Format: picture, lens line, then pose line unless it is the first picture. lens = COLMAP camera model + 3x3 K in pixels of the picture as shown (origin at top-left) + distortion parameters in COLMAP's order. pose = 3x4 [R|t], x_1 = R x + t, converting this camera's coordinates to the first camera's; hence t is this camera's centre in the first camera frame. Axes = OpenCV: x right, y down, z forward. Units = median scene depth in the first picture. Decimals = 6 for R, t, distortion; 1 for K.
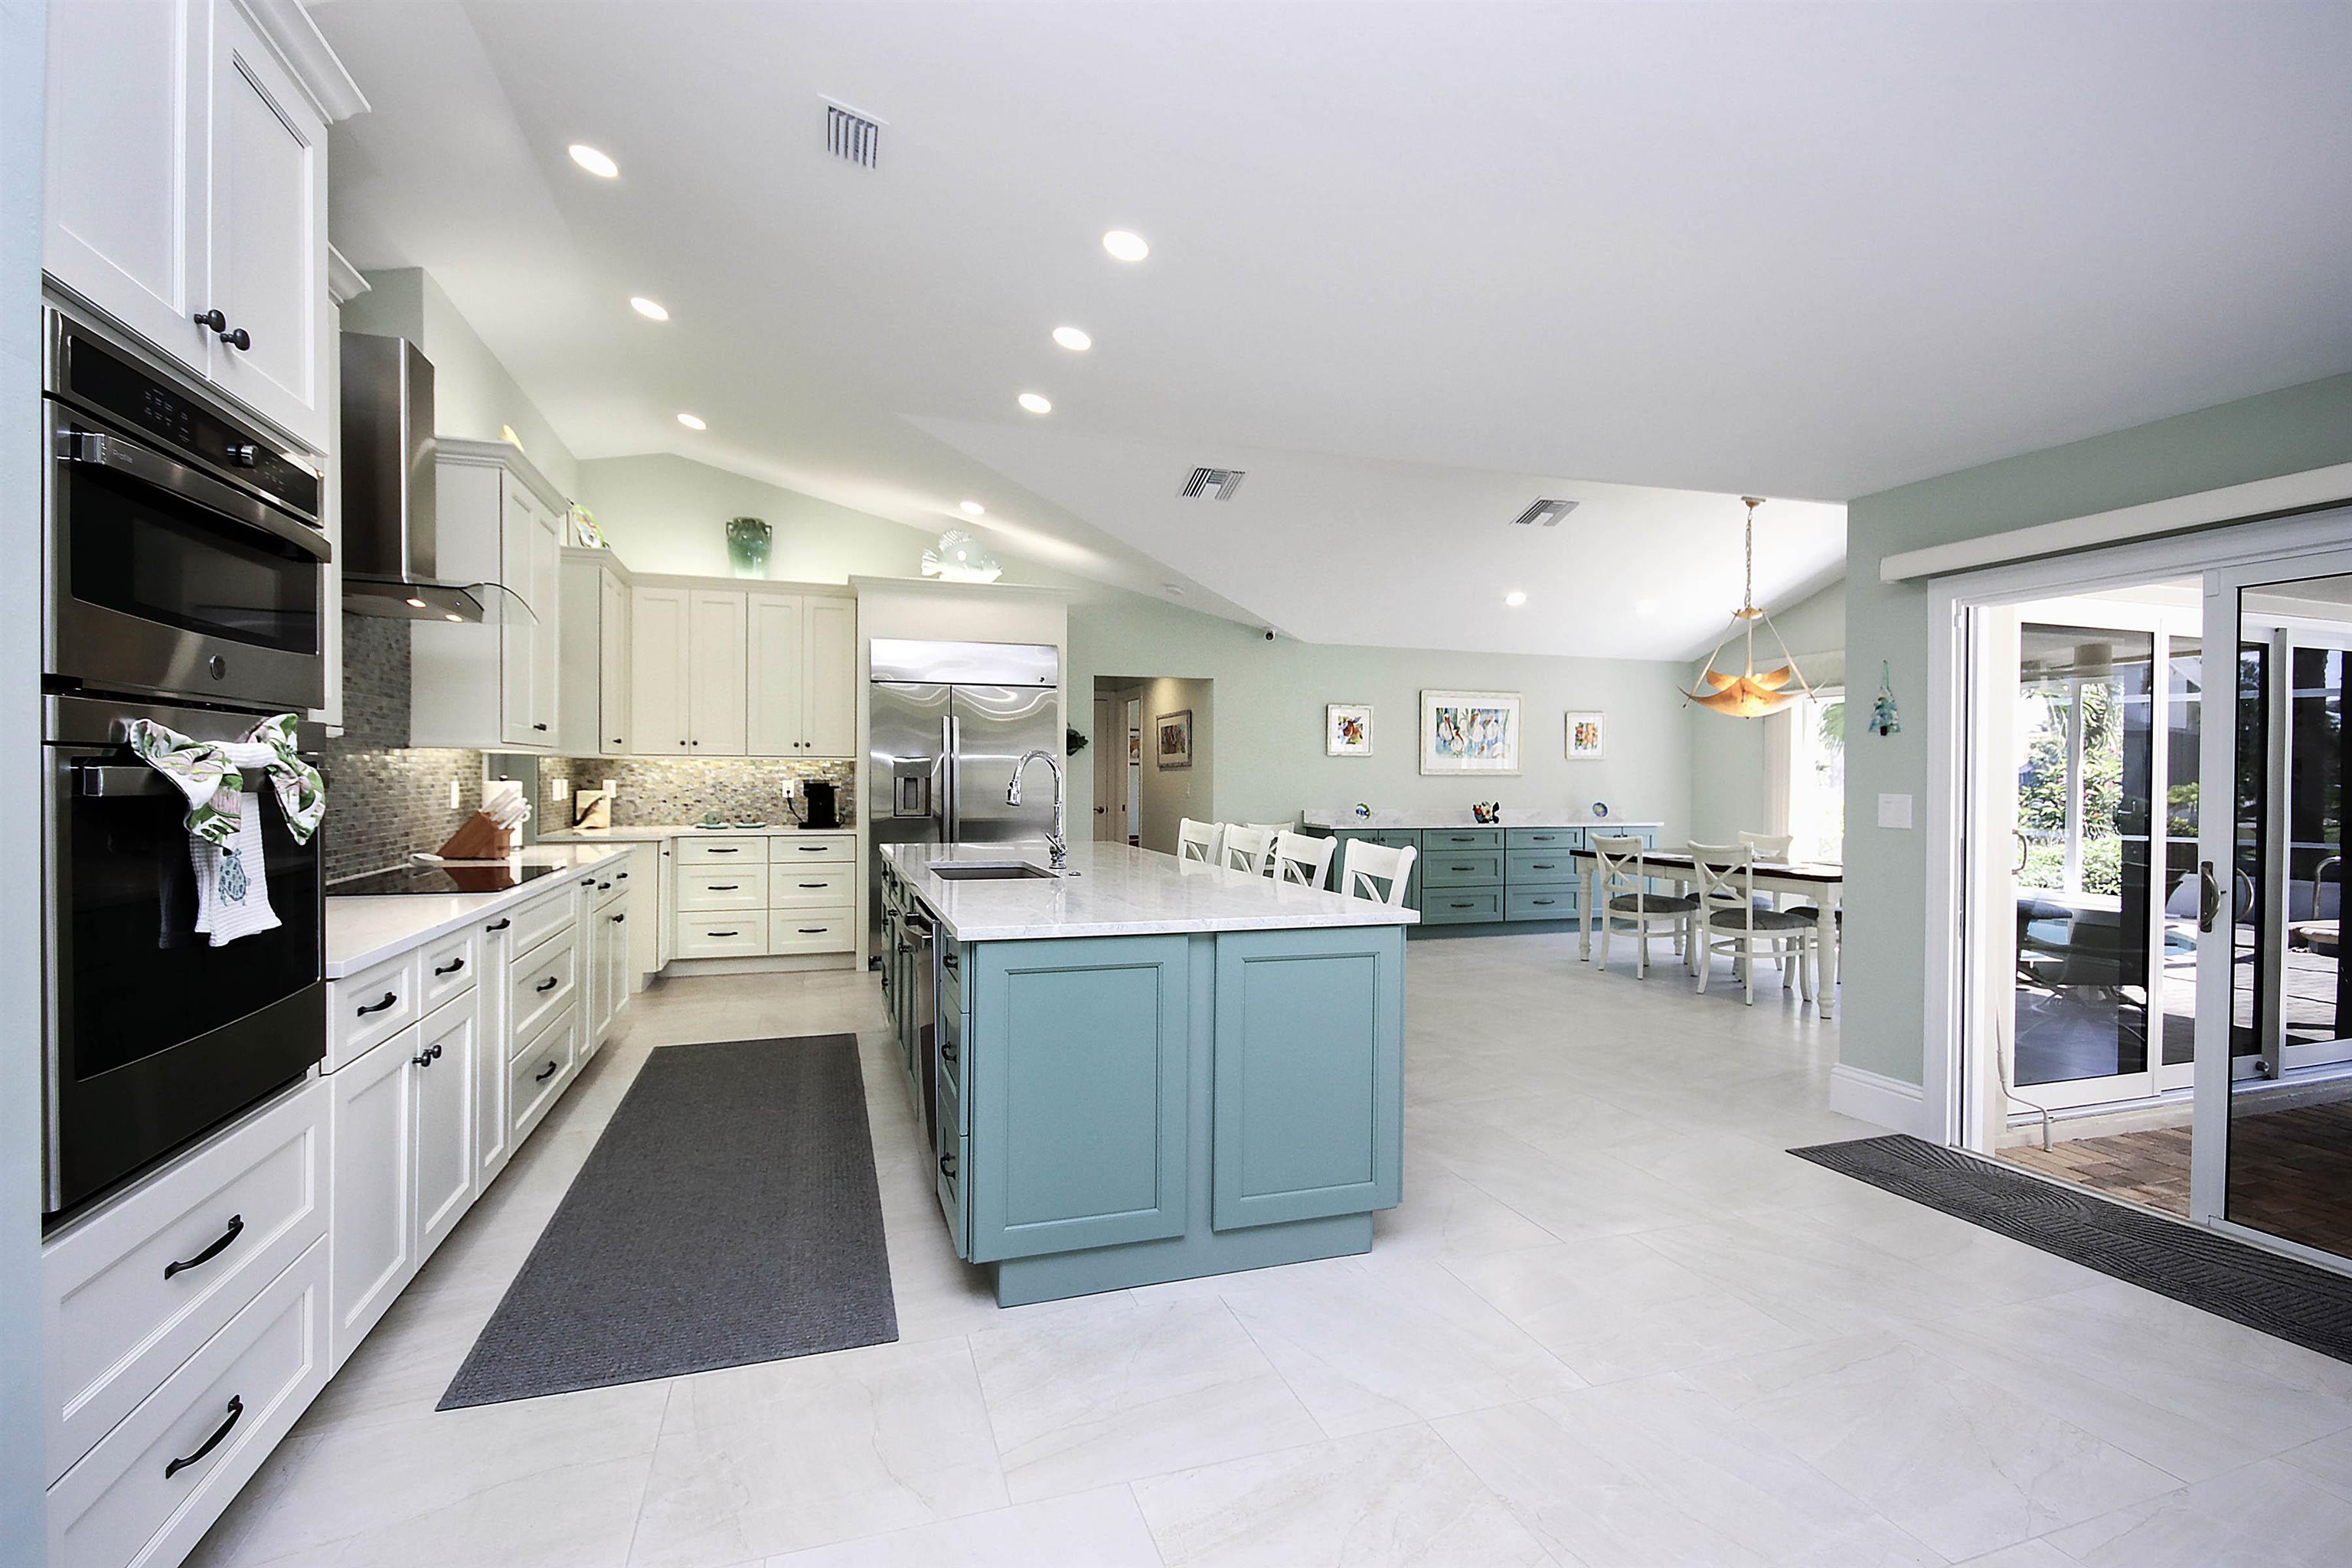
lens RADIAL K [[1107.3, 0, 1171.7], [0, 1107.3, 779.5], [0, 0, 1]] dist [0.013863, -0.000179]
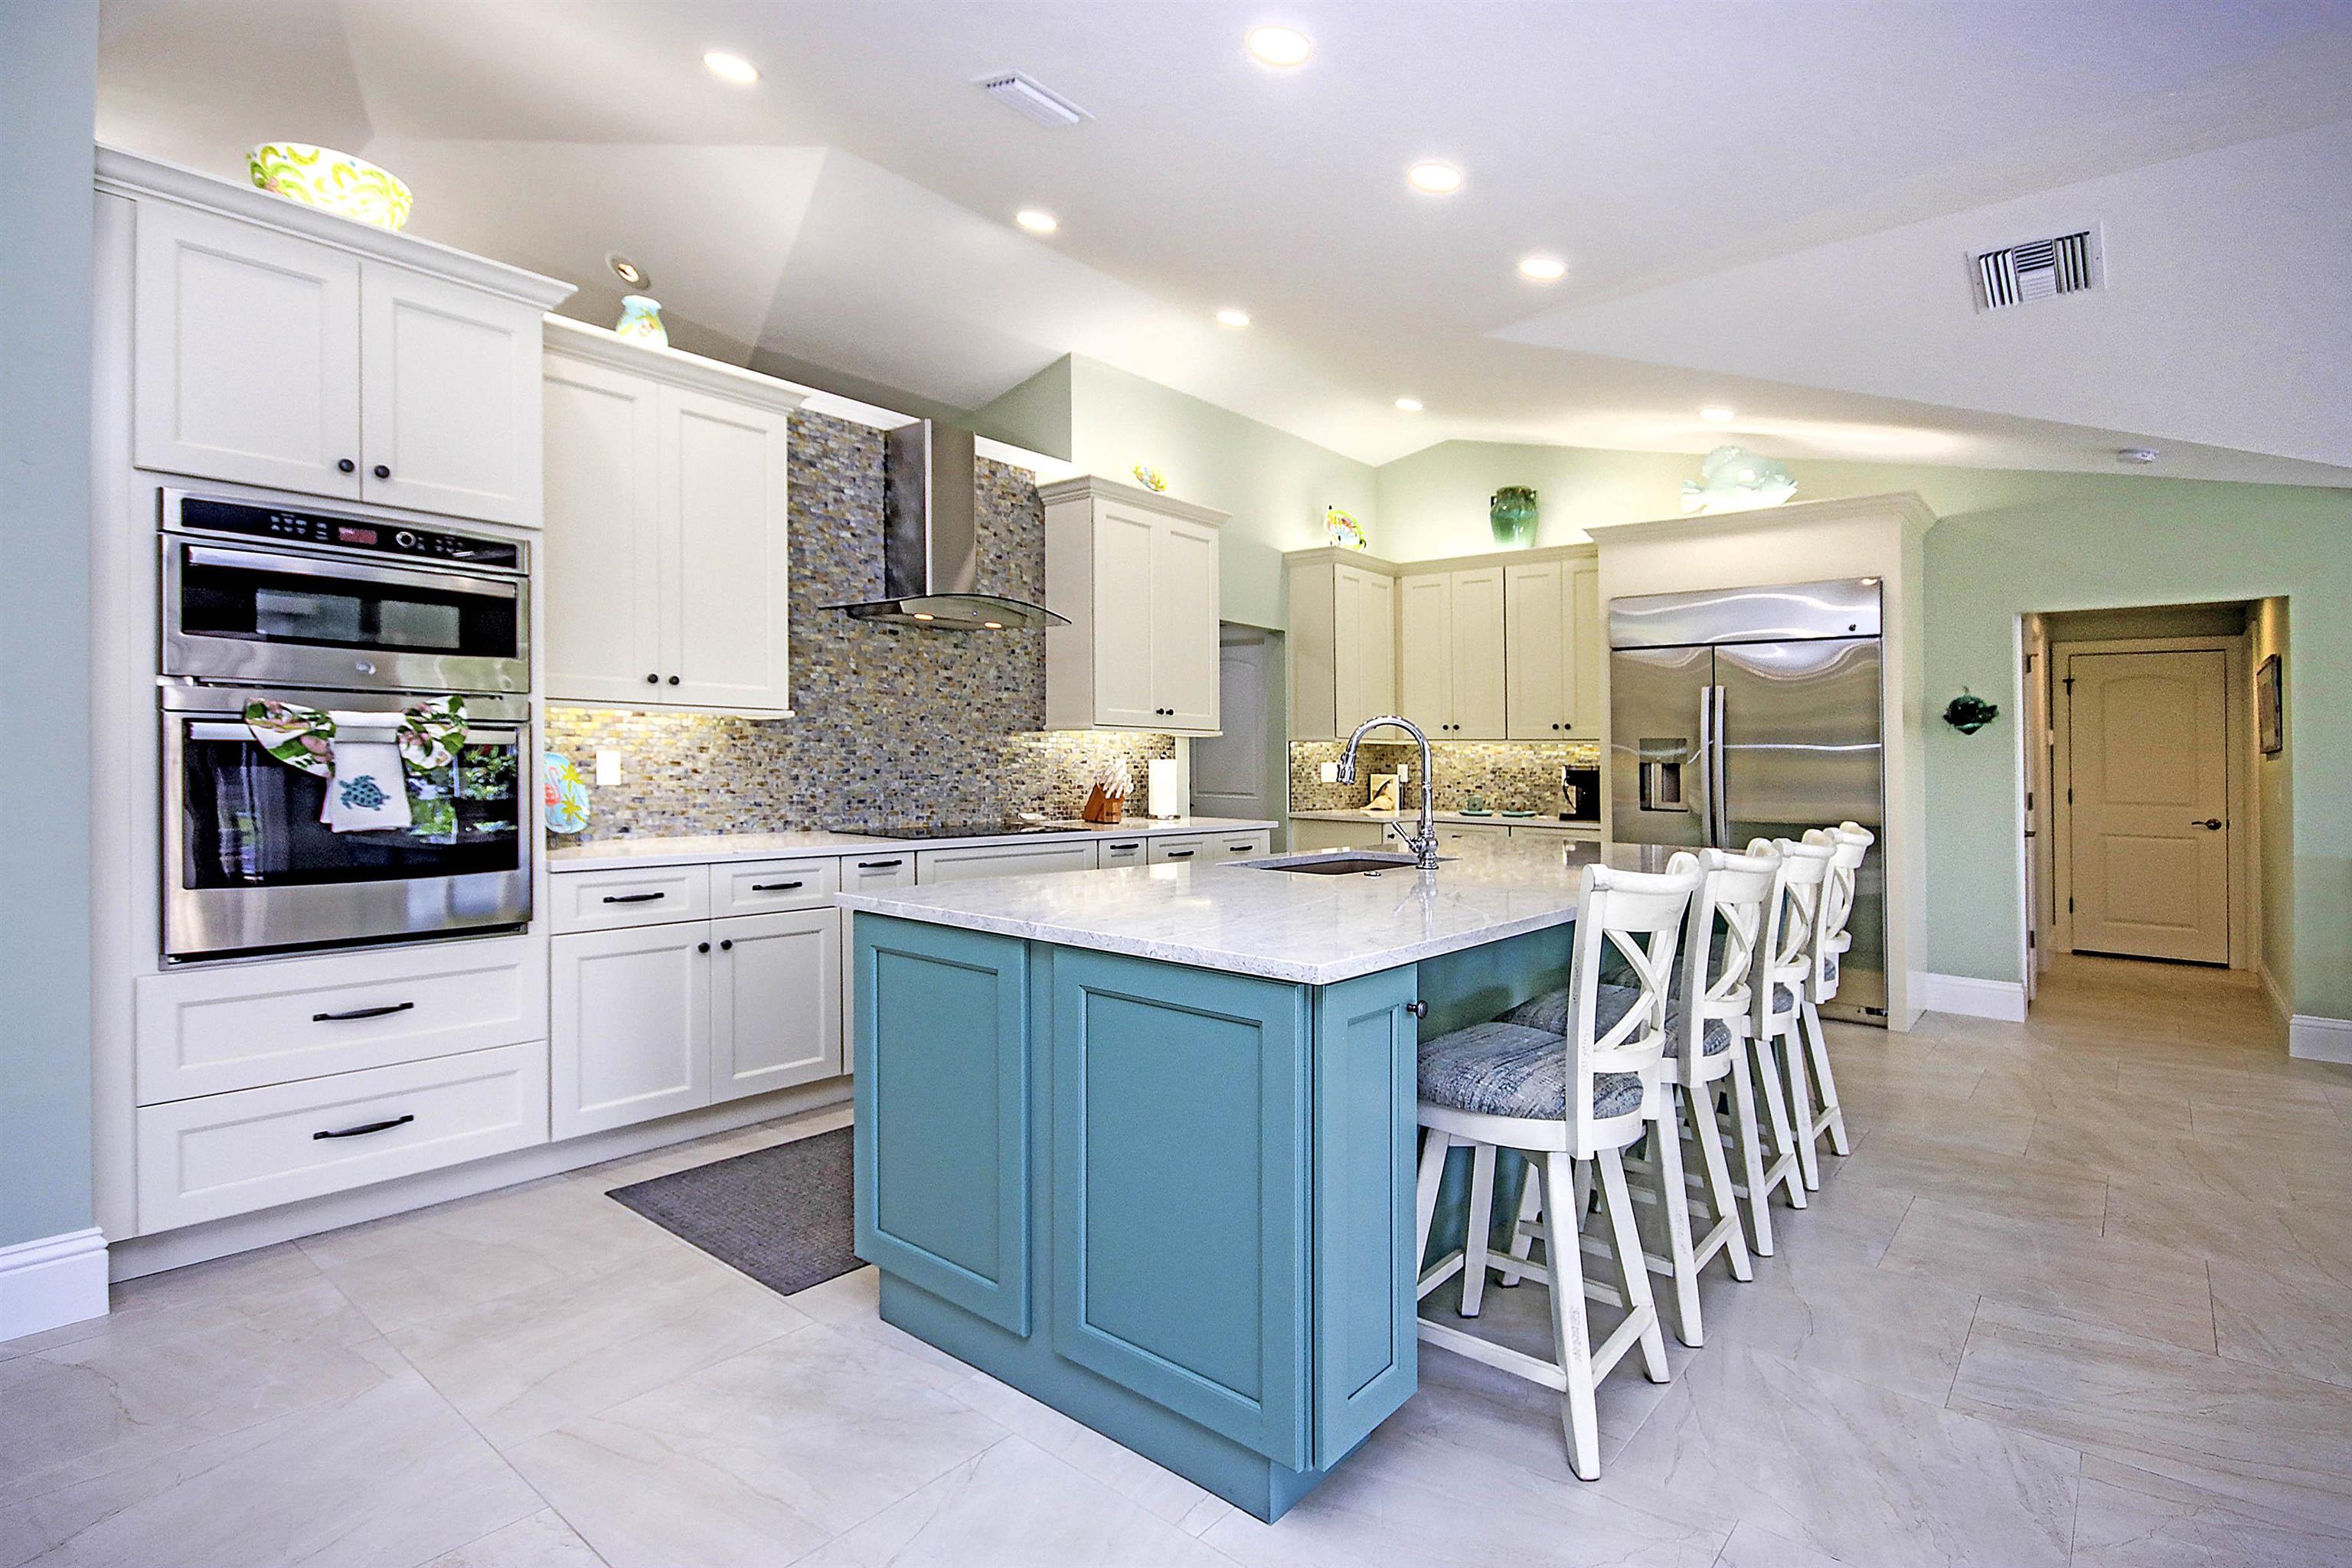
lens RADIAL K [[1107.3, 0, 1129.5], [0, 1107.3, 753.1], [0, 0, 1]] dist [0.013863, -0.000179]
pose [[0.523526, -0.004090, -0.852000, 0.254187], [-0.014238, 0.999807, -0.013549, 0.007320], [0.851891, 0.019224, 0.523367, 0.238364]]
